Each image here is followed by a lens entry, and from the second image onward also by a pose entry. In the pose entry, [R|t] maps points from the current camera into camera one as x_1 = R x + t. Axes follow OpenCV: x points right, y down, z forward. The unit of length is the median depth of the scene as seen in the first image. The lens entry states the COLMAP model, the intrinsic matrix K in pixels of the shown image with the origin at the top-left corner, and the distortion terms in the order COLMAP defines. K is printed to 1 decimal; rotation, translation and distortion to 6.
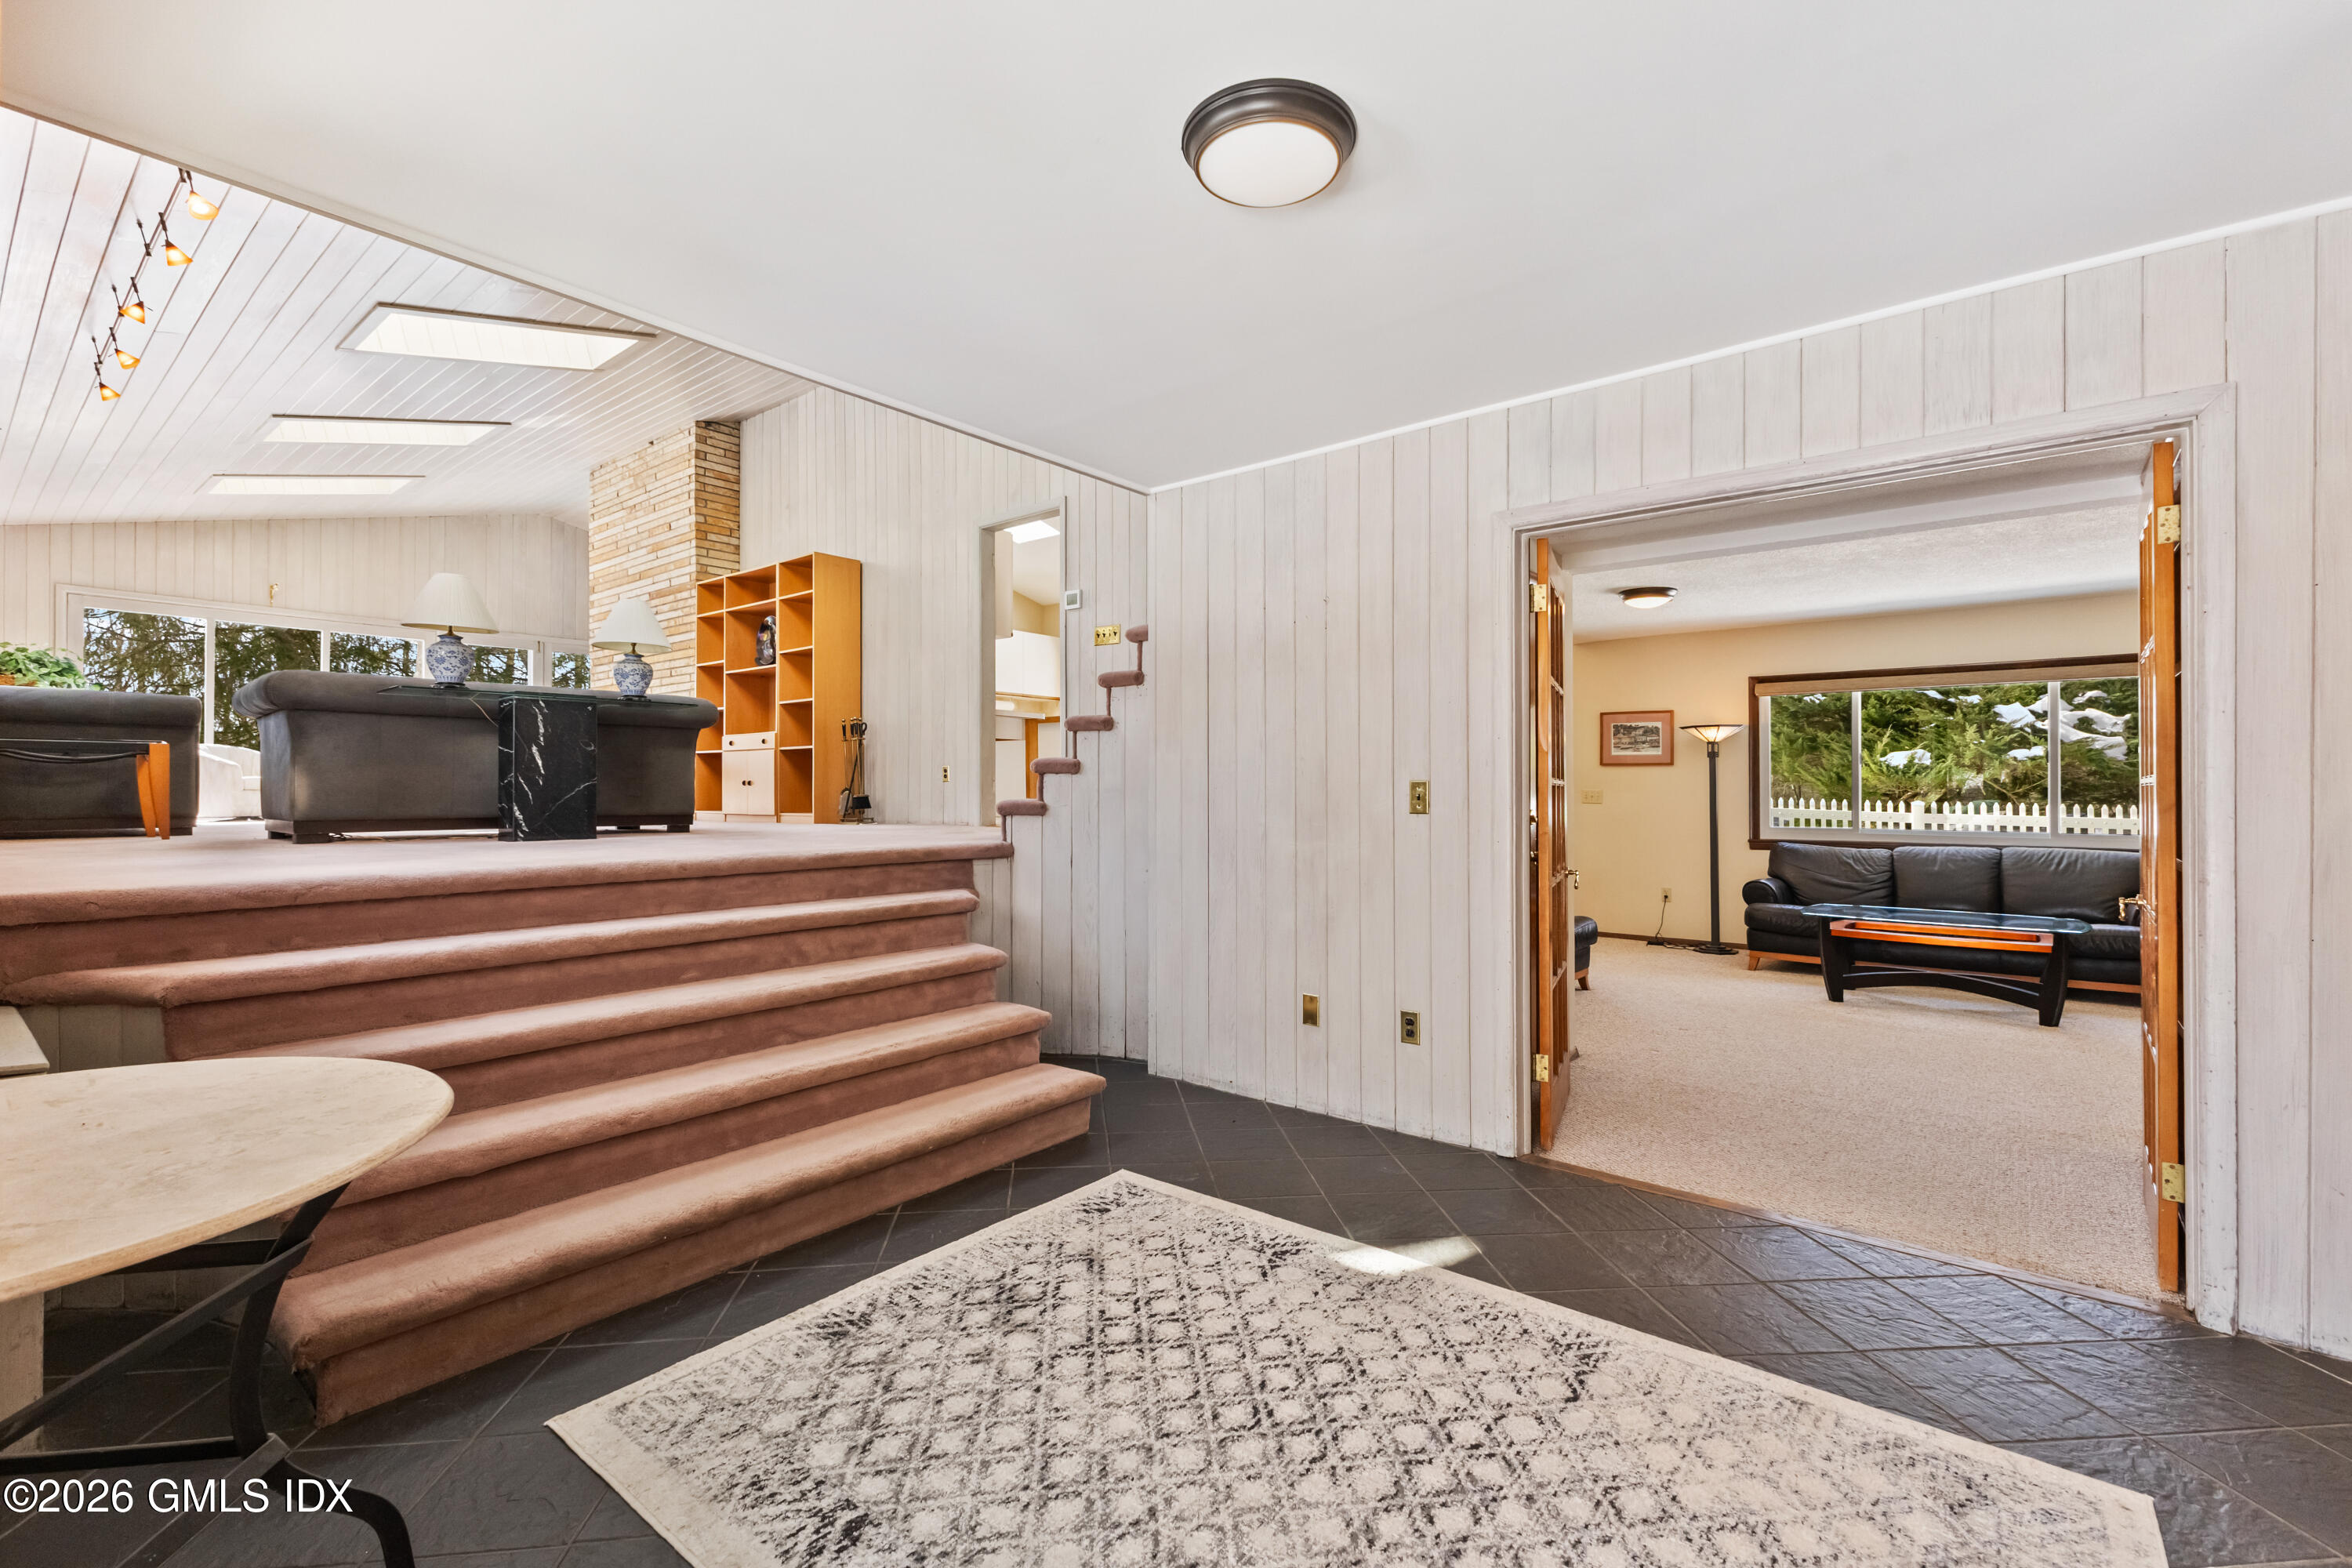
lens RADIAL K [[1022.0, 0, 1179.0], [0, 1022.0, 784.6], [0, 0, 1]] dist [0.011614, -0.002374]
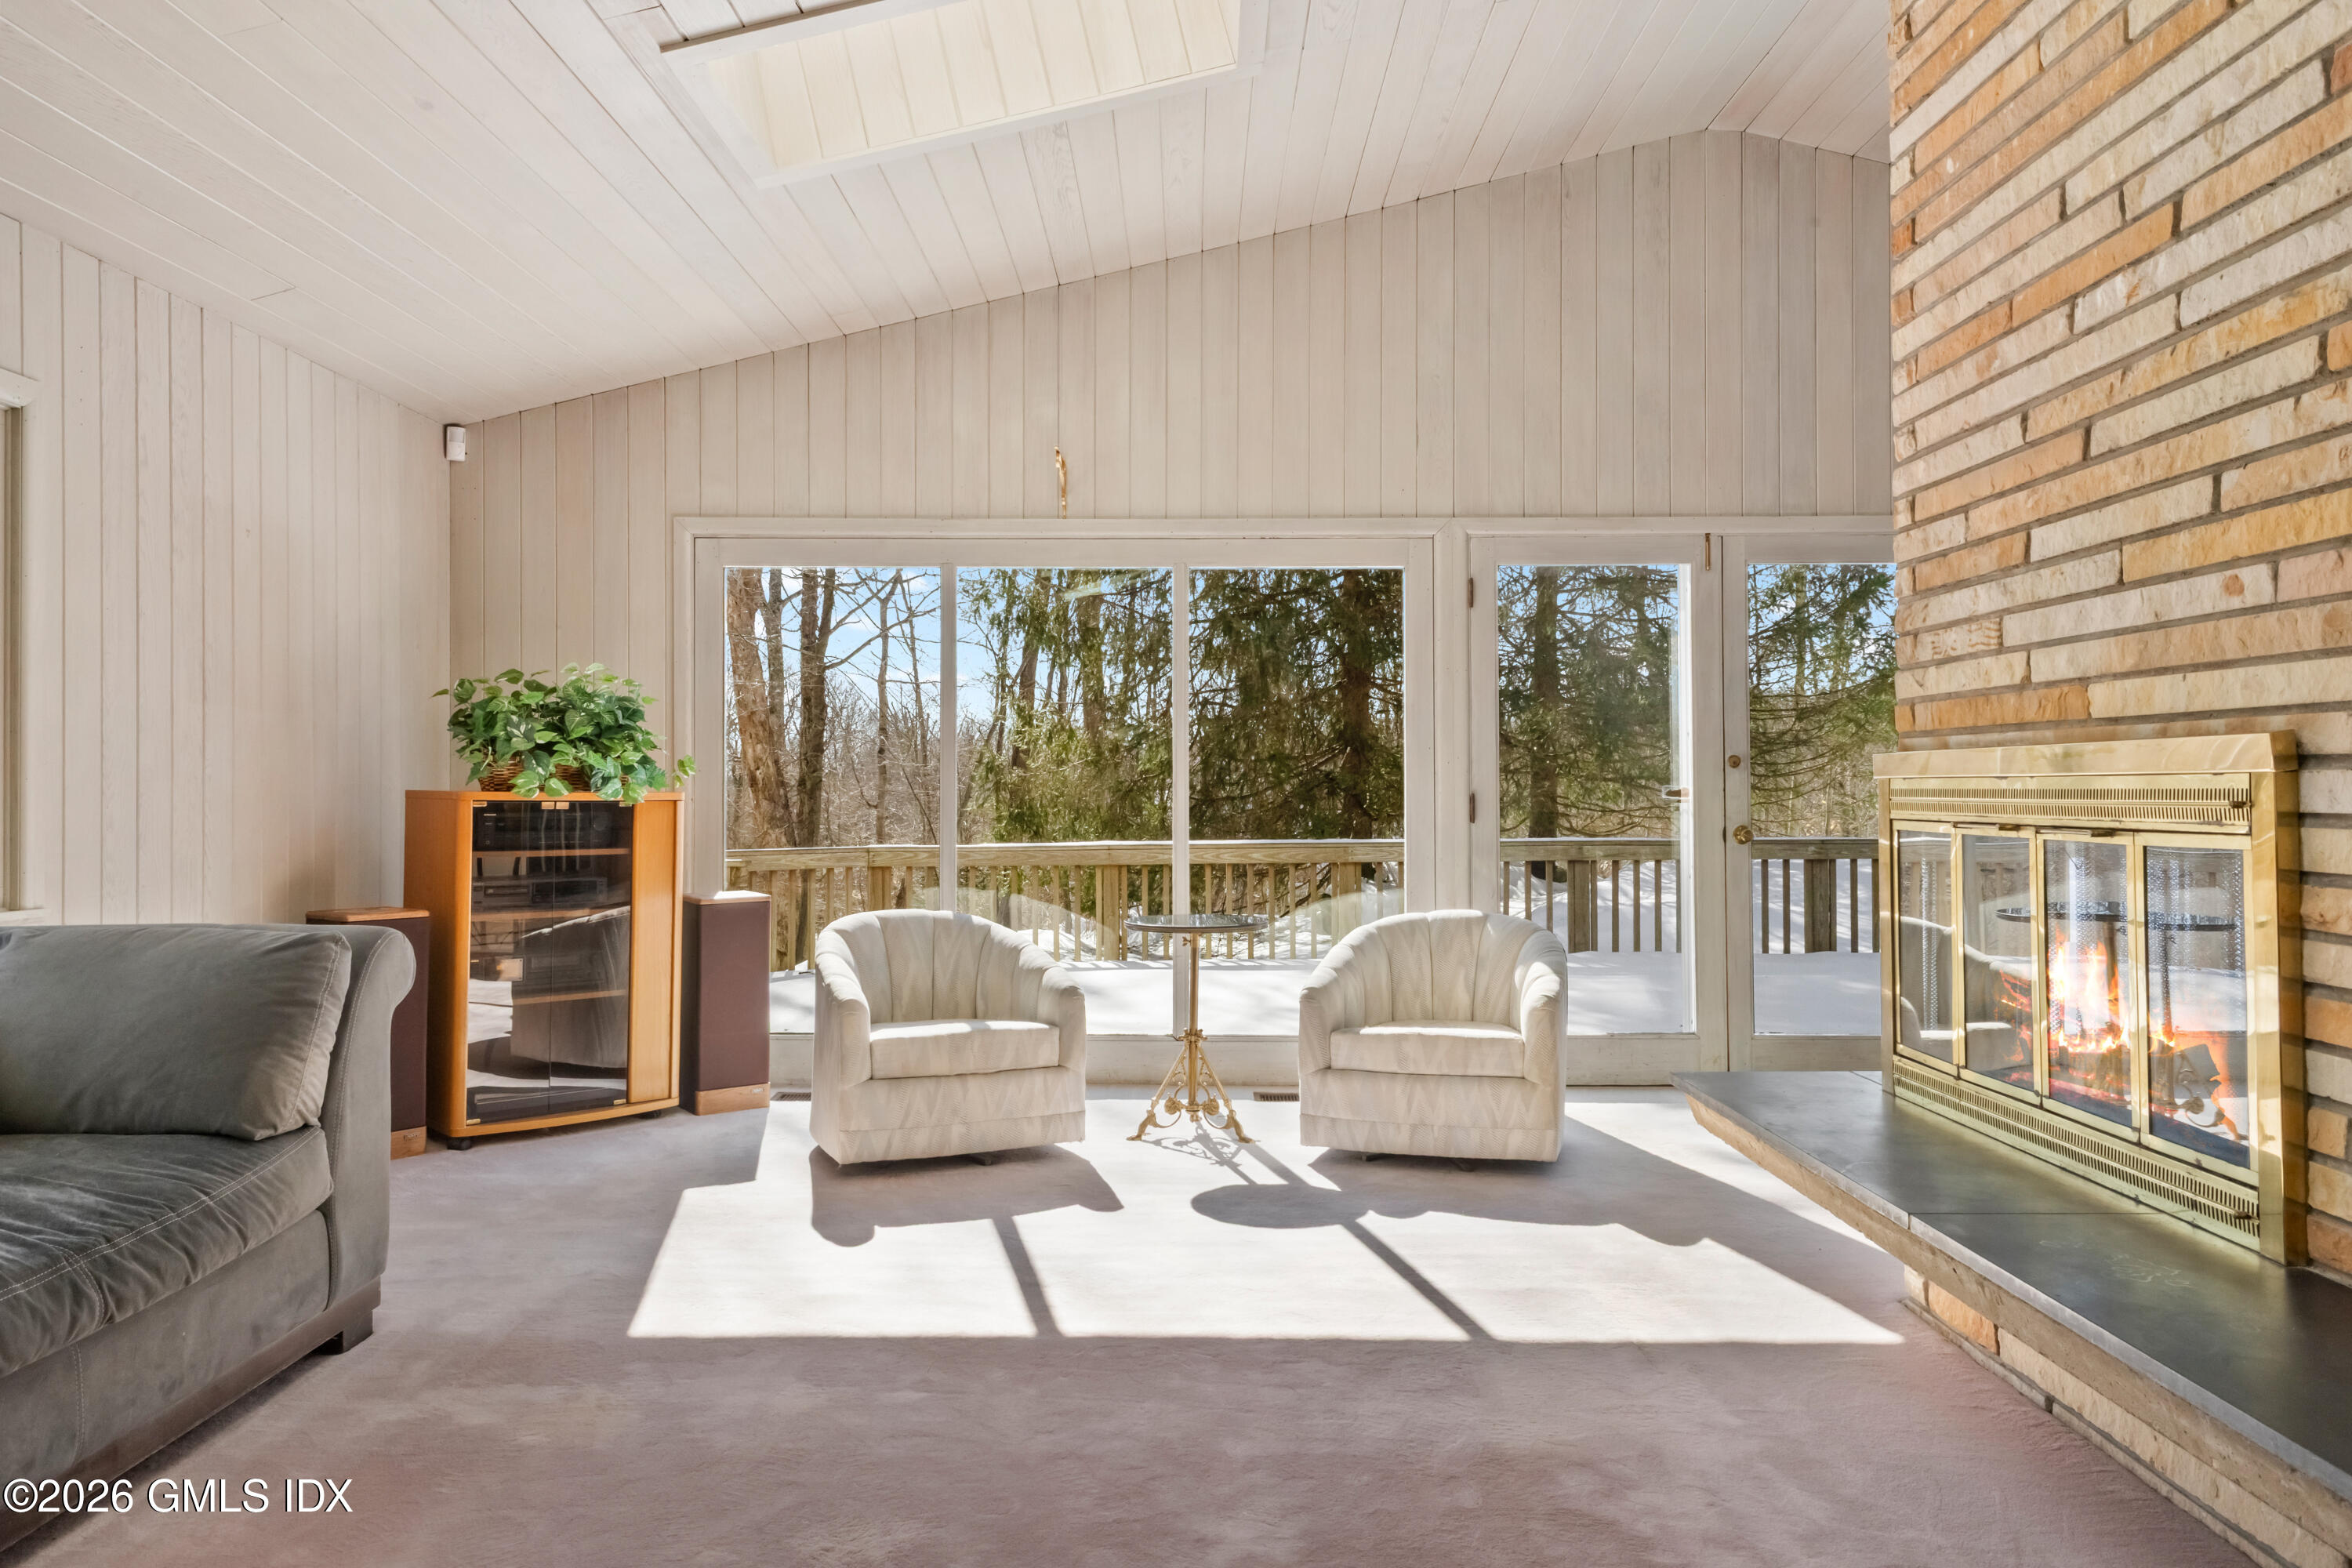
lens RADIAL K [[1614.3, 0, 1176.5], [0, 1614.3, 780.5], [0, 0, 1]] dist [0.000166, -0.000169]
pose [[0.624360, -0.006005, -0.781114, -0.388268], [0.006540, 0.999976, -0.002460, -0.073930], [0.781110, -0.003573, 0.624384, 0.644845]]
